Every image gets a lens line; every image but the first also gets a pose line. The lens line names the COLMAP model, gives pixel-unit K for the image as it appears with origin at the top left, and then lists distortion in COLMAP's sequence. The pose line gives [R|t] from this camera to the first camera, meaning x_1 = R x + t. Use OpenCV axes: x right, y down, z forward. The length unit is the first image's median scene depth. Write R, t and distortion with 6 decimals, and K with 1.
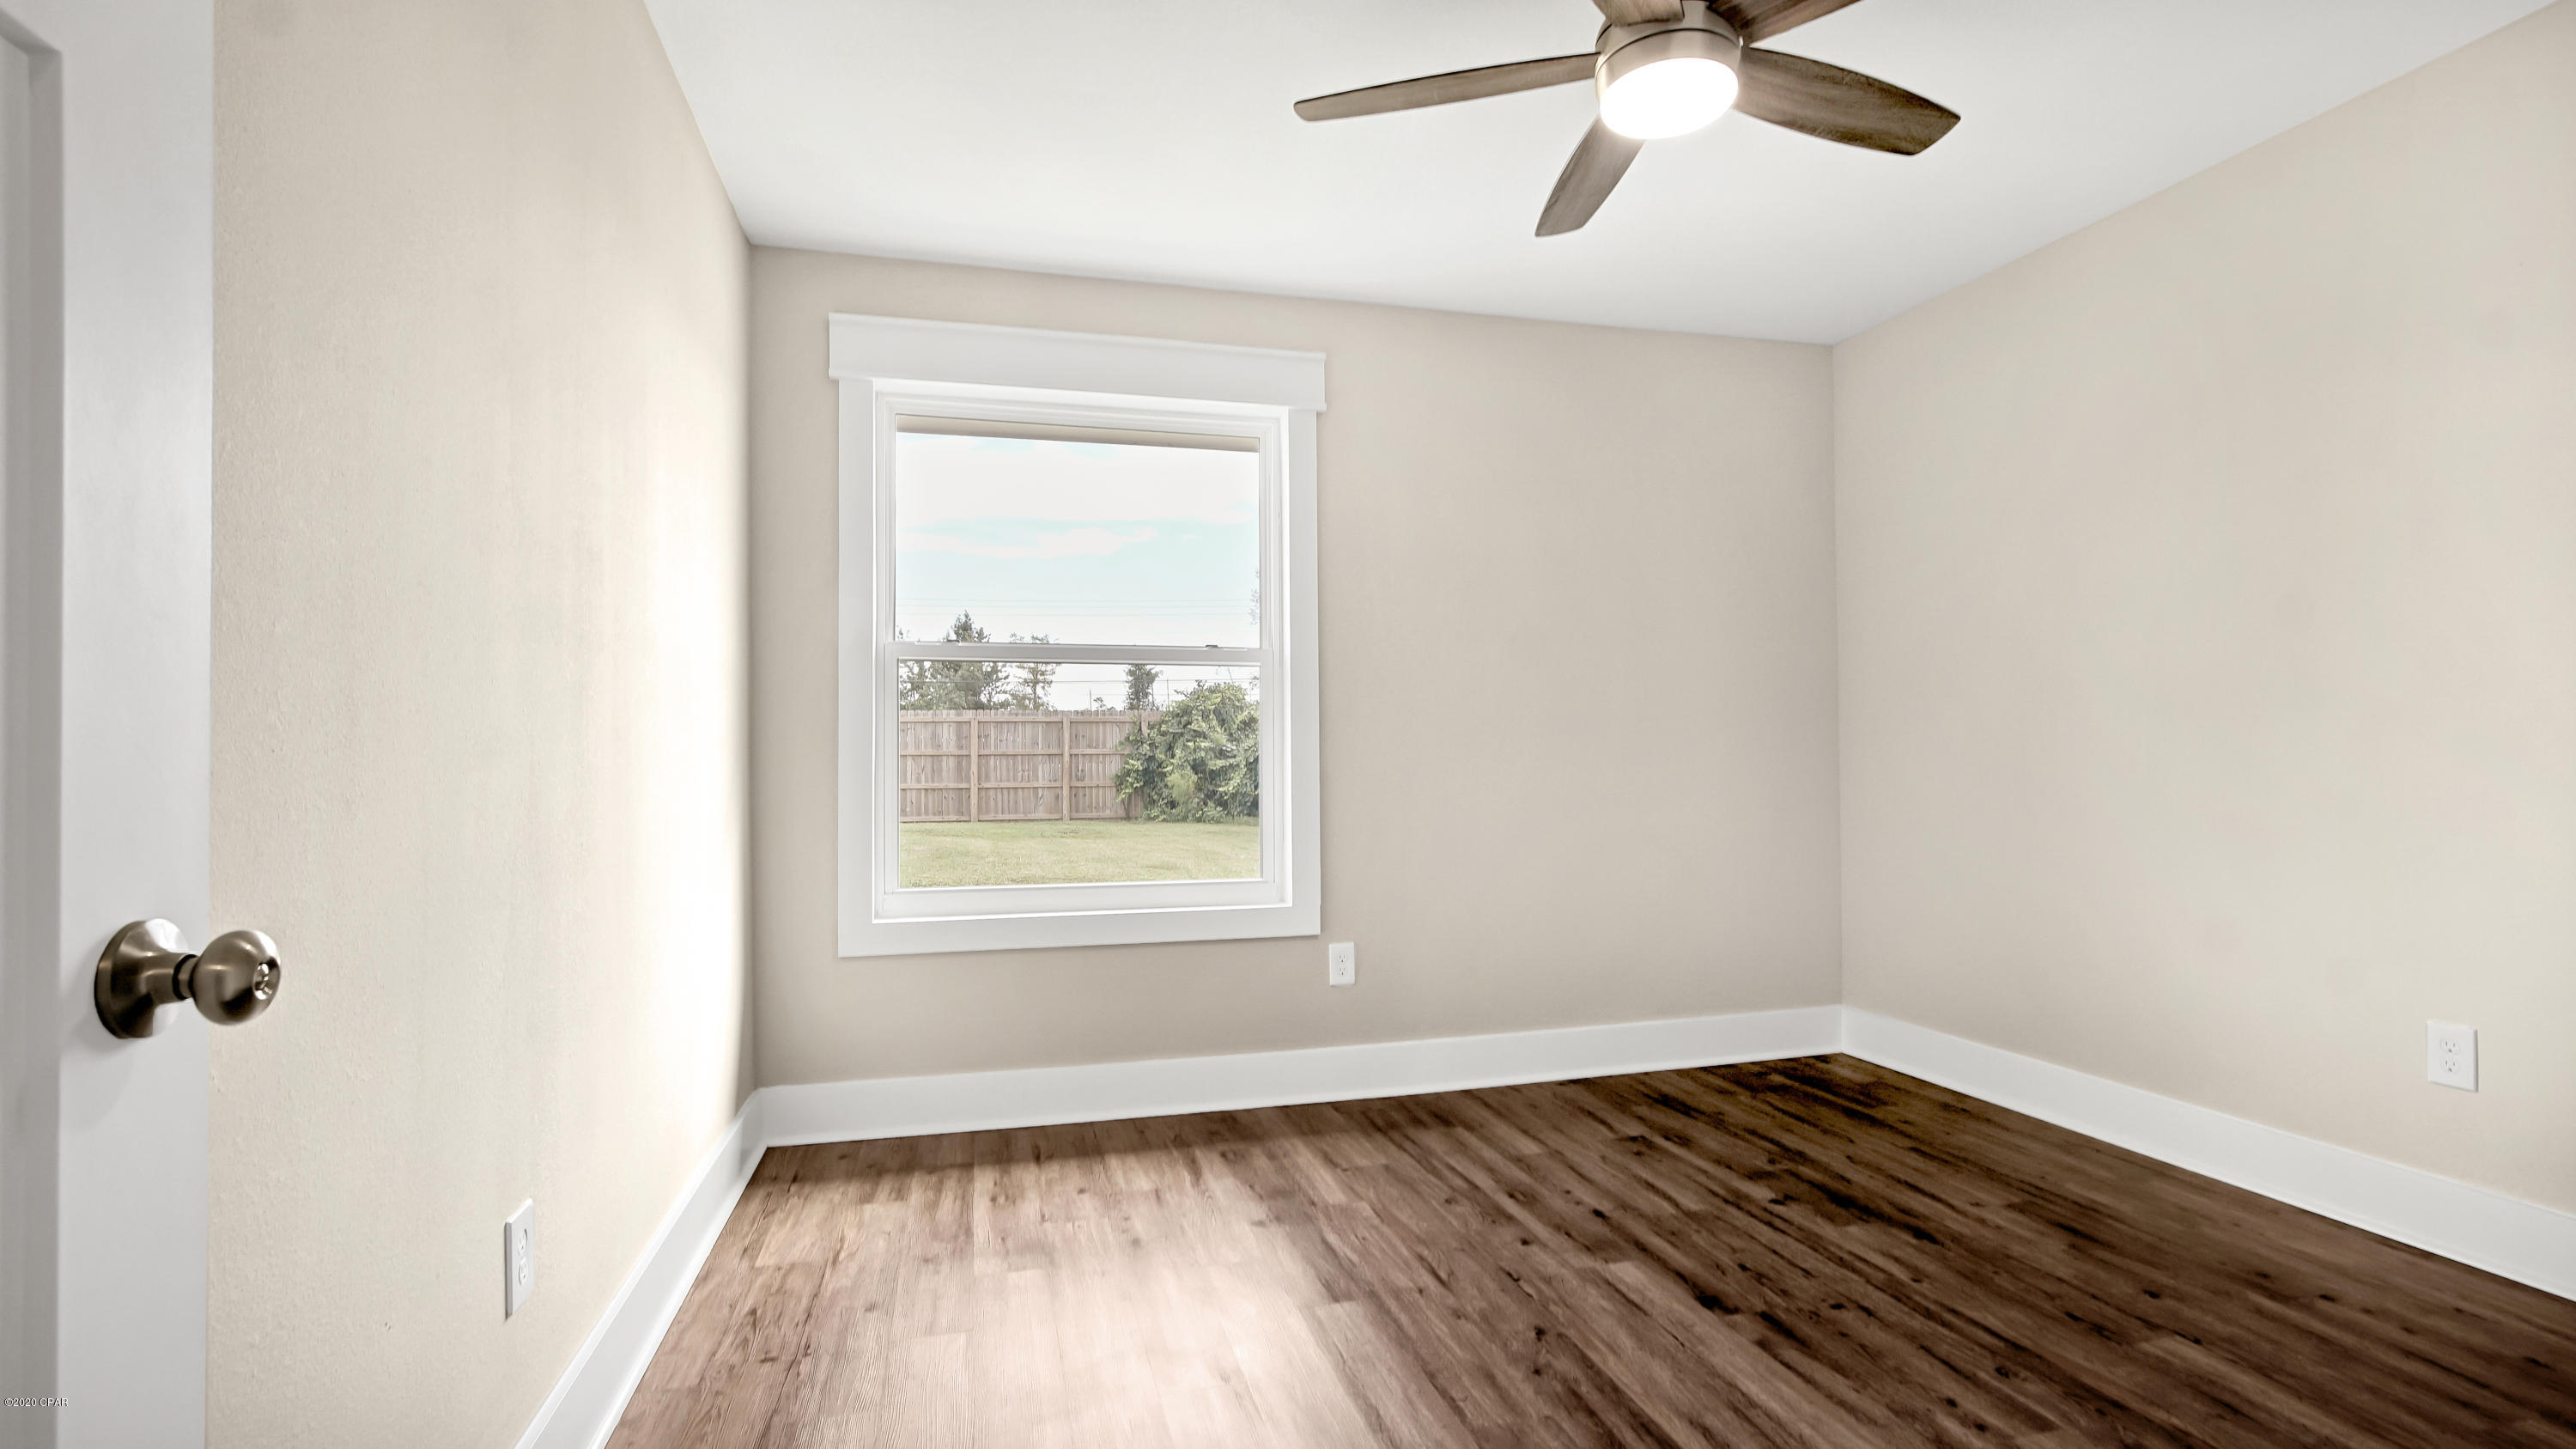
lens RADIAL K [[1173.6, 0, 1288.0], [0, 1173.6, 724.5], [0, 0, 1]] dist [-0.003464, 0.000493]
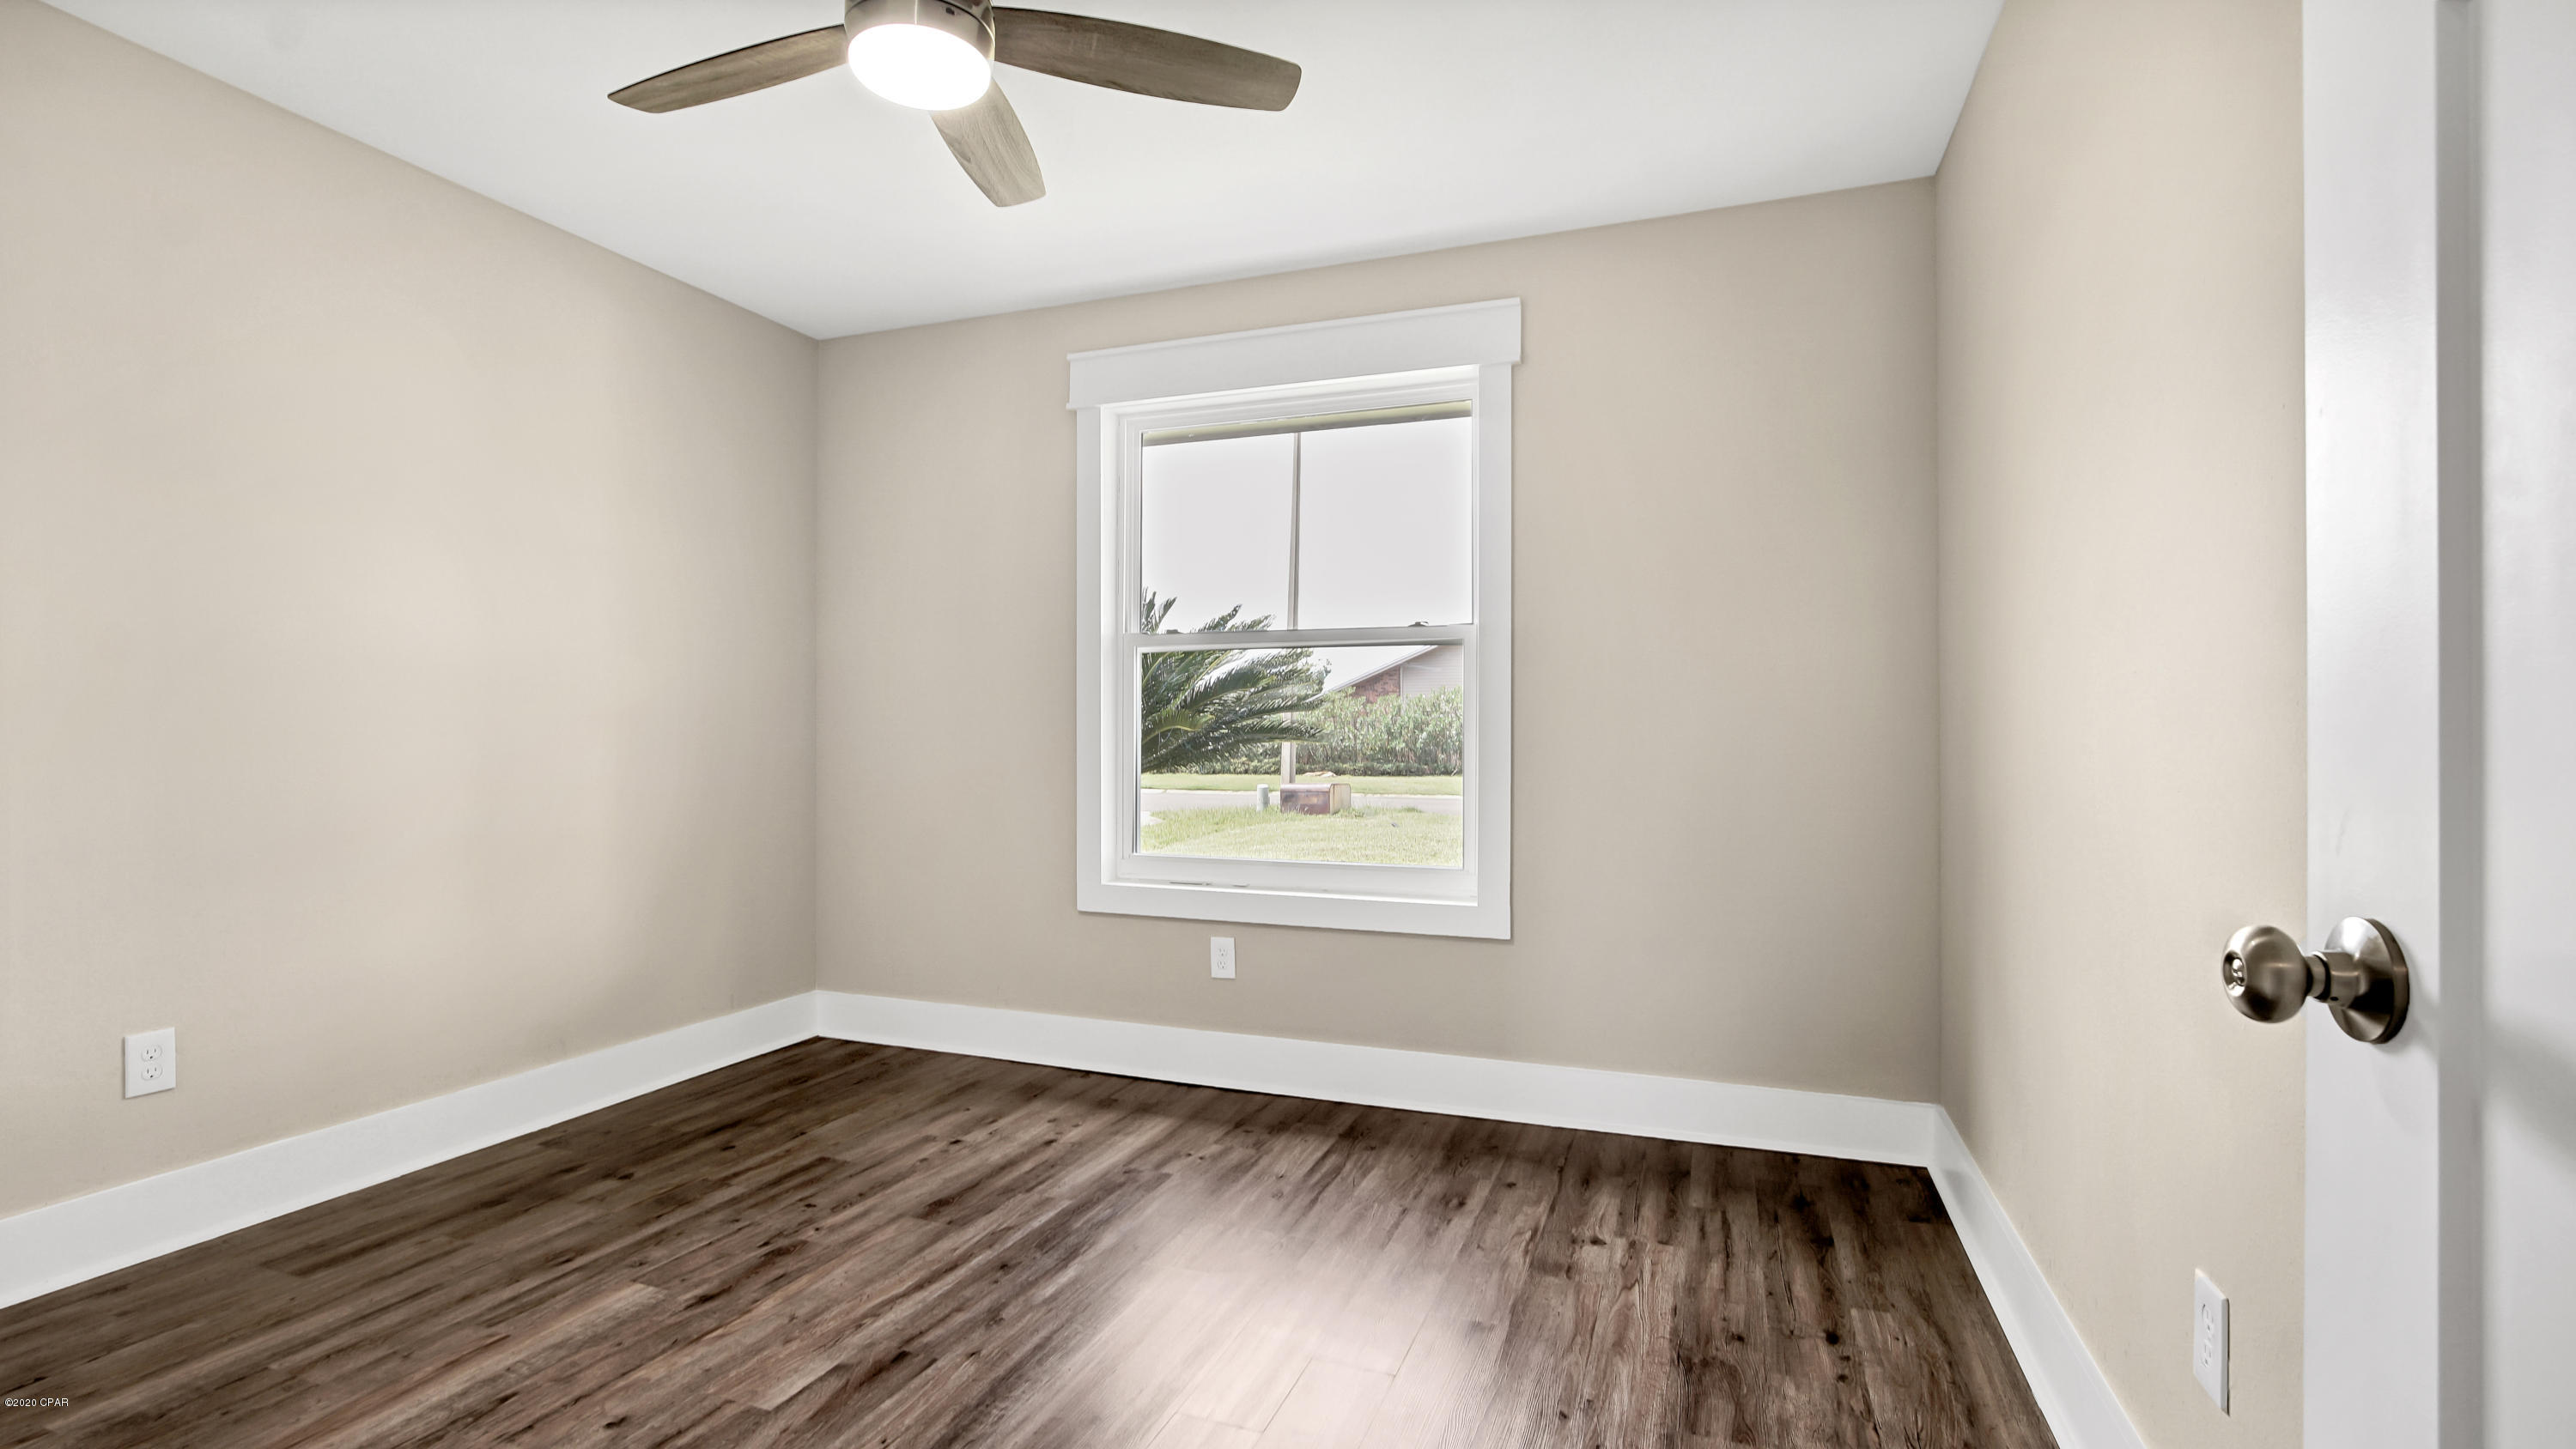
lens RADIAL K [[1173.2, 0, 1288.0], [0, 1173.2, 724.5], [0, 0, 1]] dist [-0.003464, 0.000493]
pose [[0.819490, 0.006335, -0.573059, 0.407650], [0.002942, 0.999879, 0.015261, -0.002122], [0.573086, -0.014192, 0.819372, 0.155244]]
